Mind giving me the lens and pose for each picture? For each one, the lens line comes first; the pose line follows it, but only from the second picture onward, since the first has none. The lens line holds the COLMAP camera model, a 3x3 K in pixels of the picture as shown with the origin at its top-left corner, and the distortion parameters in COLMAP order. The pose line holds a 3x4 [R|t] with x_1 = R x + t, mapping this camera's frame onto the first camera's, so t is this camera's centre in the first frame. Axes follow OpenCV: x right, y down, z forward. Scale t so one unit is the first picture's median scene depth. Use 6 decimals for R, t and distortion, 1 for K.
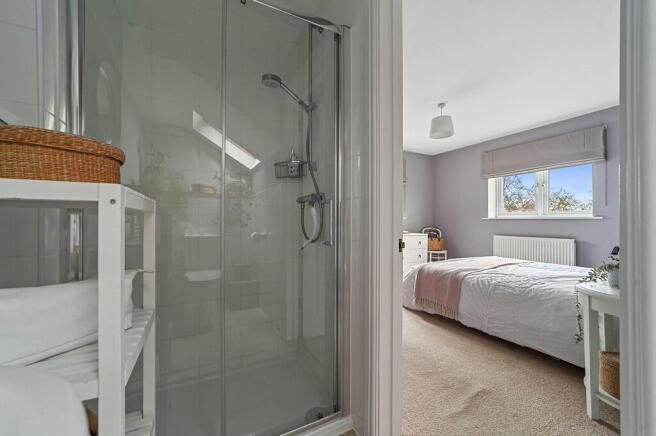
lens RADIAL K [[259.8, 0, 328.0], [0, 259.8, 218.0], [0, 0, 1]] dist [-0.000798, 0.000159]
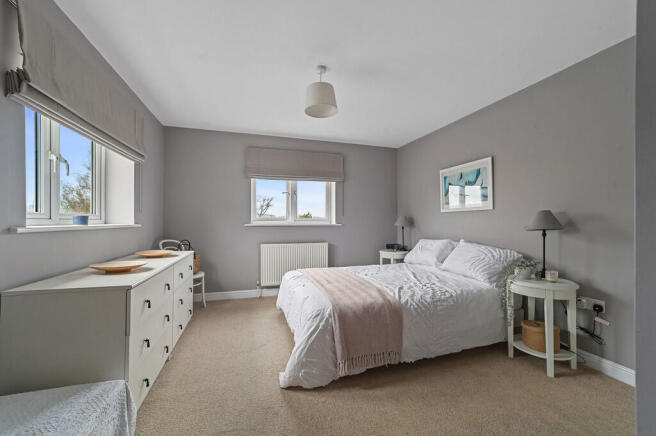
lens RADIAL K [[259.8, 0, 328.0], [0, 259.8, 218.0], [0, 0, 1]] dist [-0.000798, 0.000159]
pose [[0.179586, 0.010004, 0.983691, -0.252512], [-0.015168, 0.999858, -0.007399, -0.026258], [-0.983625, -0.013591, 0.179712, 0.845984]]
